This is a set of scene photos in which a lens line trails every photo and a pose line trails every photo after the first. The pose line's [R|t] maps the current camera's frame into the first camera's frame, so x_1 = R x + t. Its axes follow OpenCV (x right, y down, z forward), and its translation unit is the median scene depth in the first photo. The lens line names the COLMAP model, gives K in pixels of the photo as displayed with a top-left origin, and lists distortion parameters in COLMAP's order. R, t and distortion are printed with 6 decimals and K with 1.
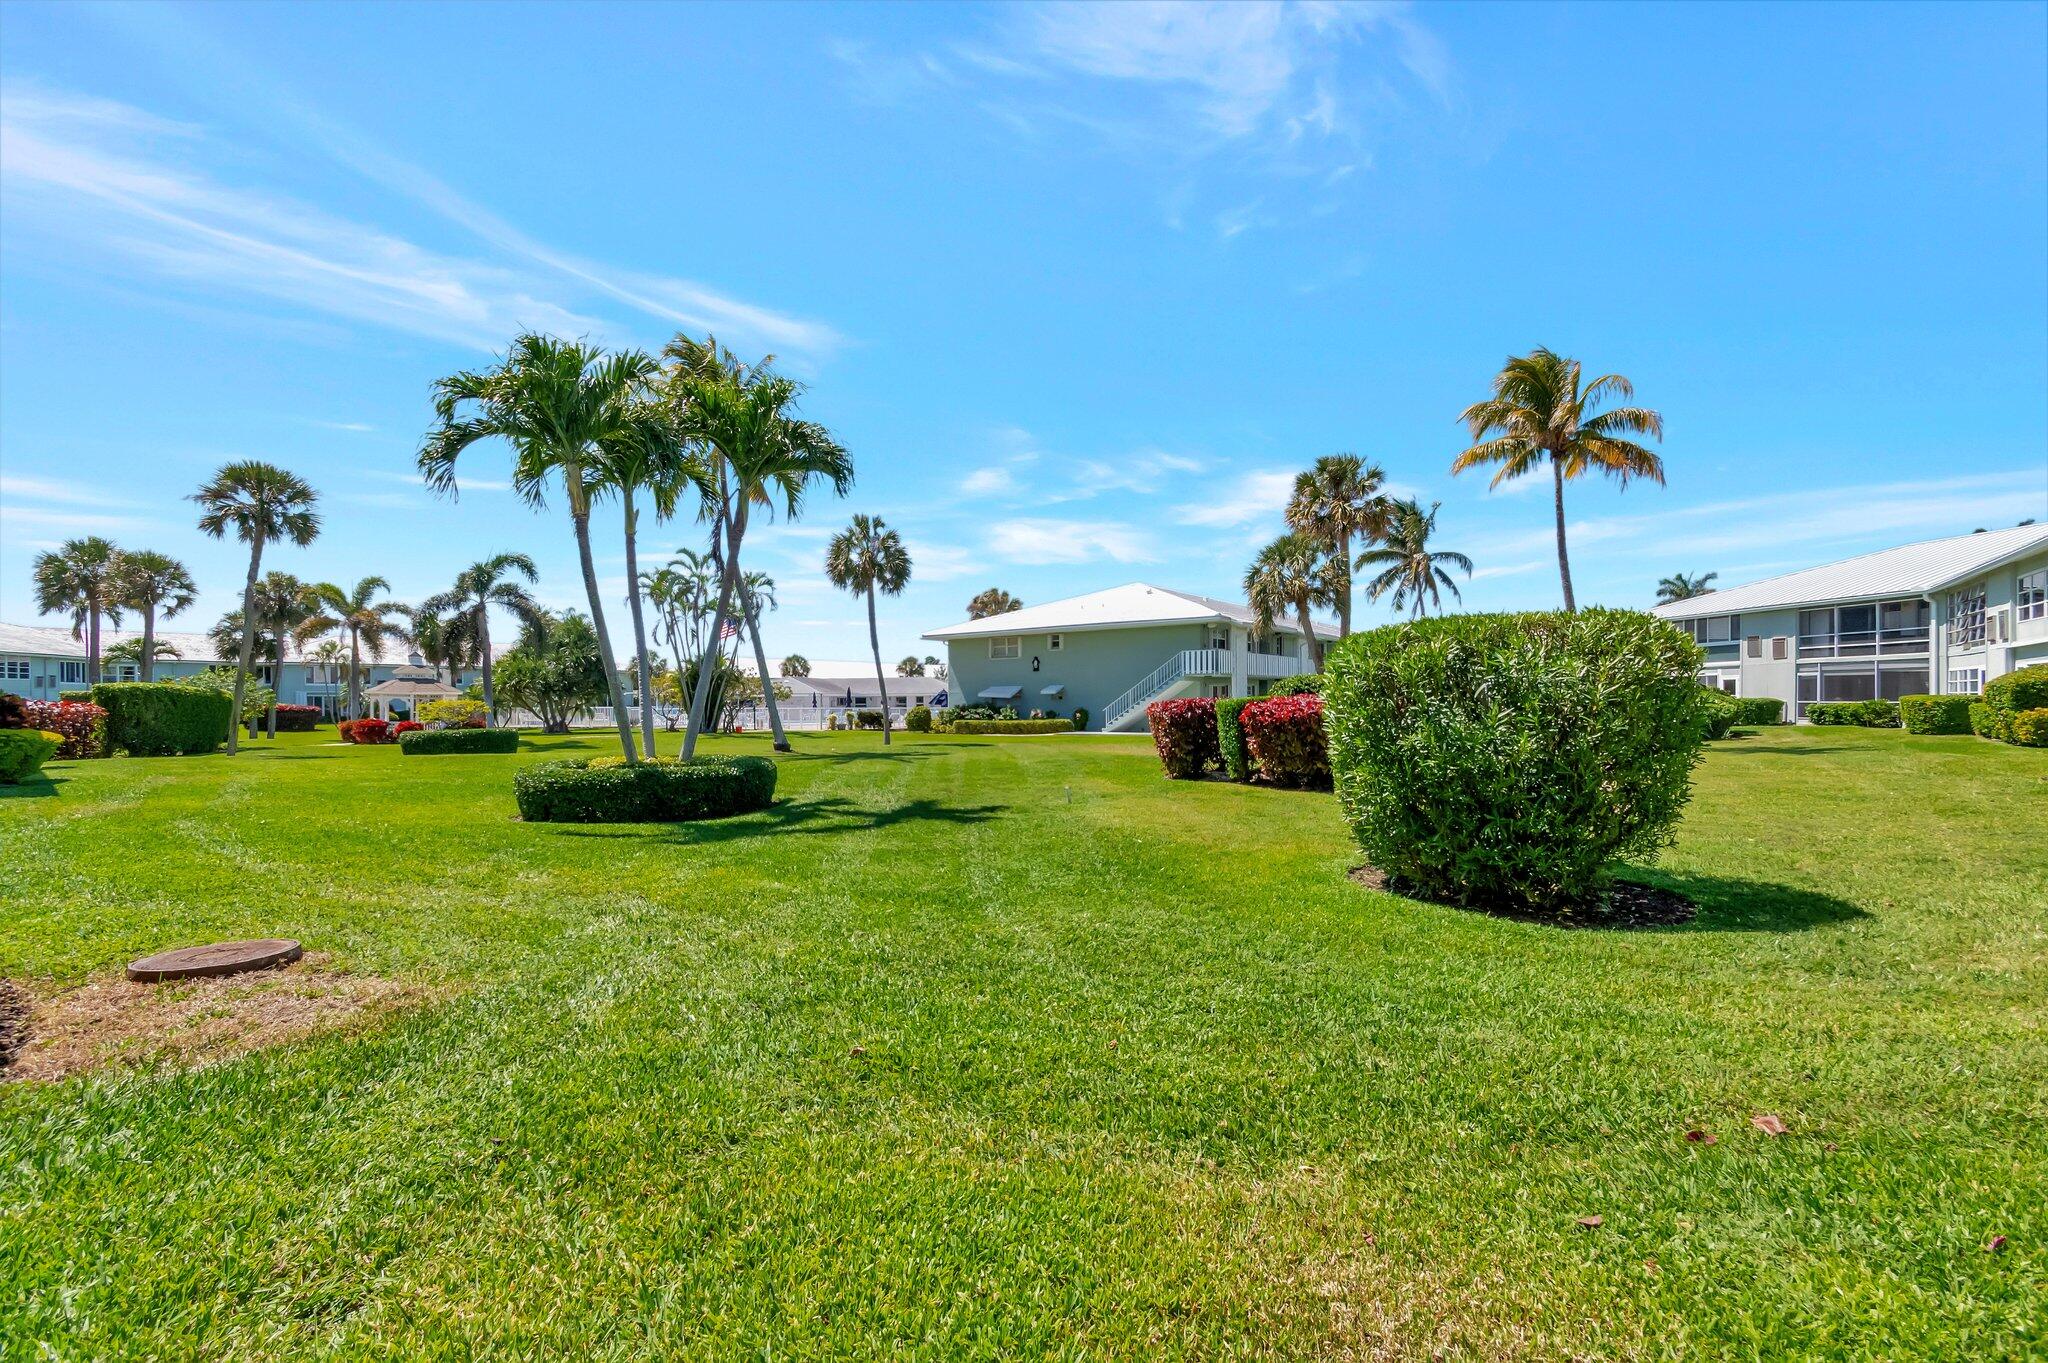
lens RADIAL K [[901.3, 0, 1027.0], [0, 901.3, 699.8], [0, 0, 1]] dist [0.005342, -0.003380]
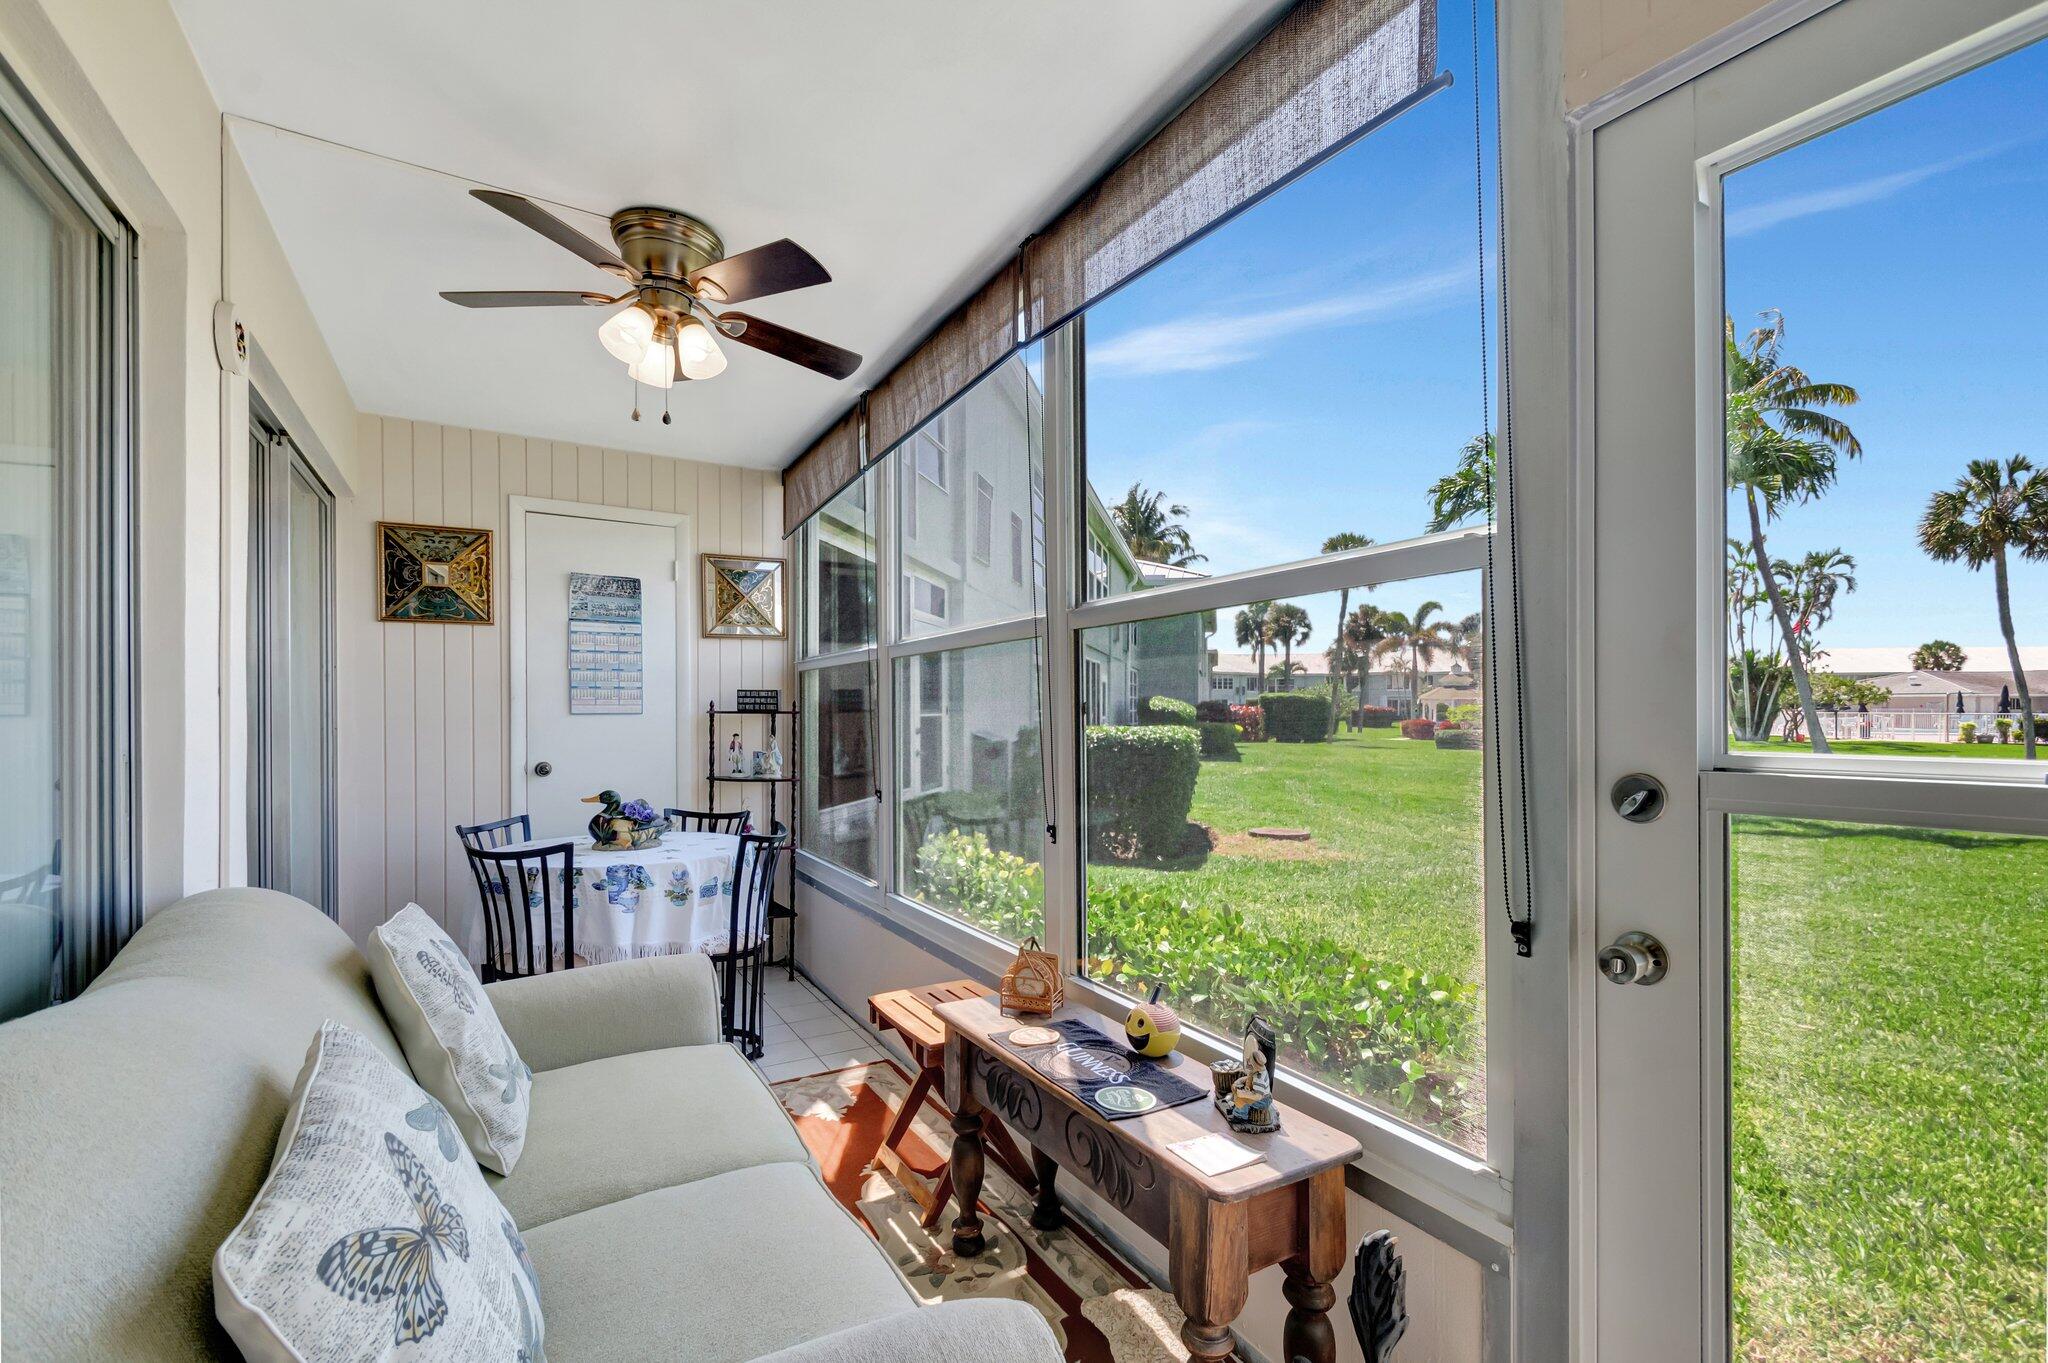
lens RADIAL K [[901.3, 0, 1024.9], [0, 901.3, 721.0], [0, 0, 1]] dist [0.005342, -0.003380]
pose [[0.485047, 0.017755, -0.874308, 0.093458], [0.002440, 0.999762, 0.021657, -0.004281], [0.874485, -0.012638, 0.484889, -0.077979]]
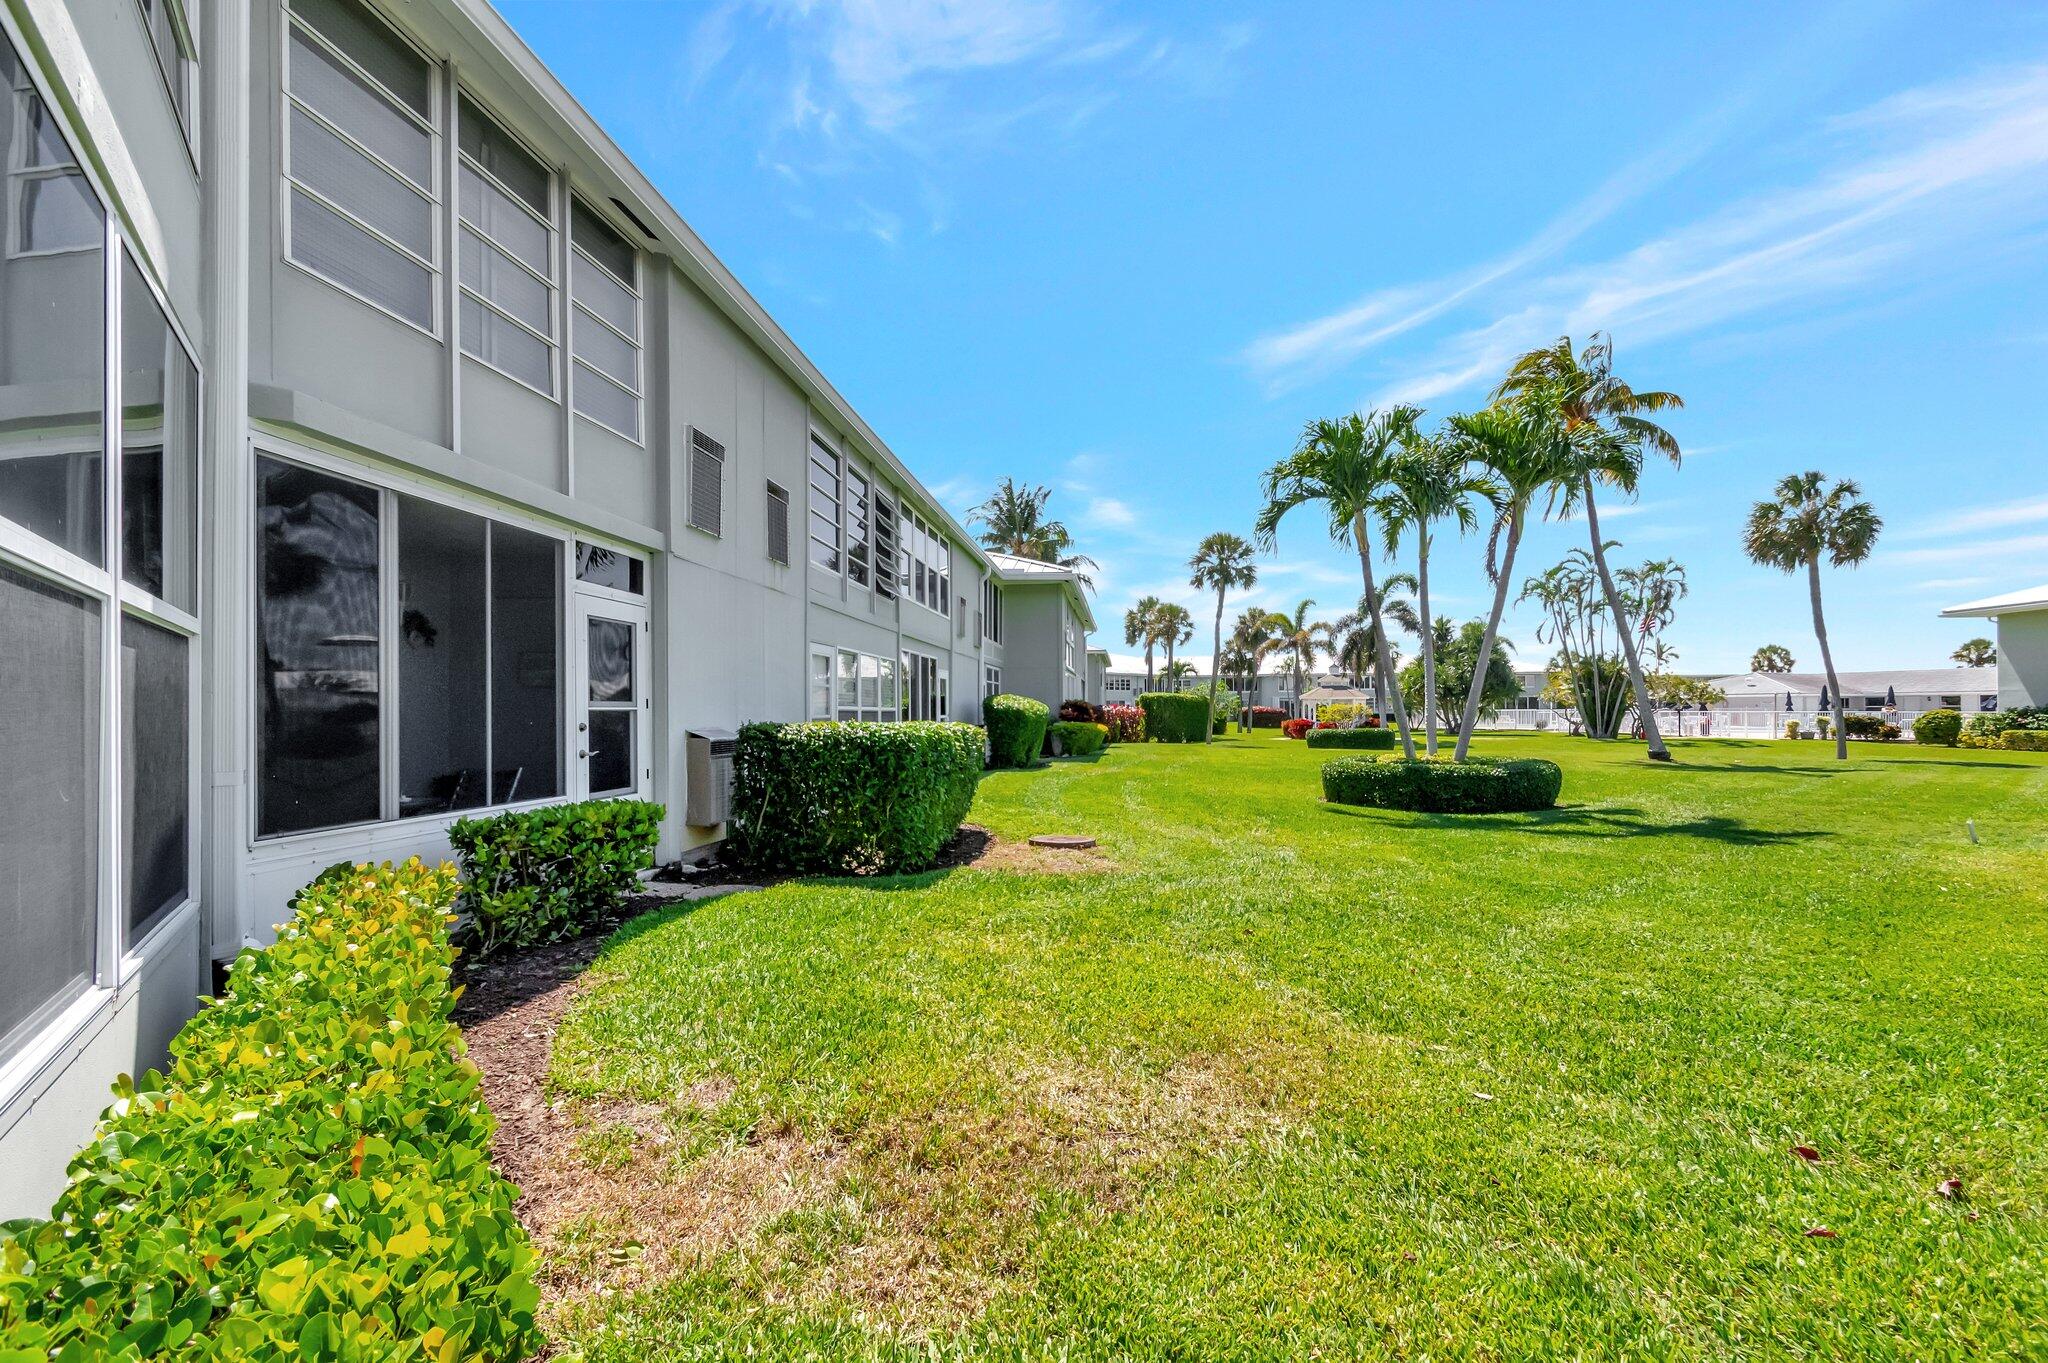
lens RADIAL K [[901.3, 0, 1028.7], [0, 901.3, 710.2], [0, 0, 1]] dist [0.005342, -0.003380]
pose [[0.569088, 0.003269, -0.822270, 0.089584], [0.004659, 0.999963, 0.007199, -0.001623], [0.822263, -0.007928, 0.569052, -0.022997]]
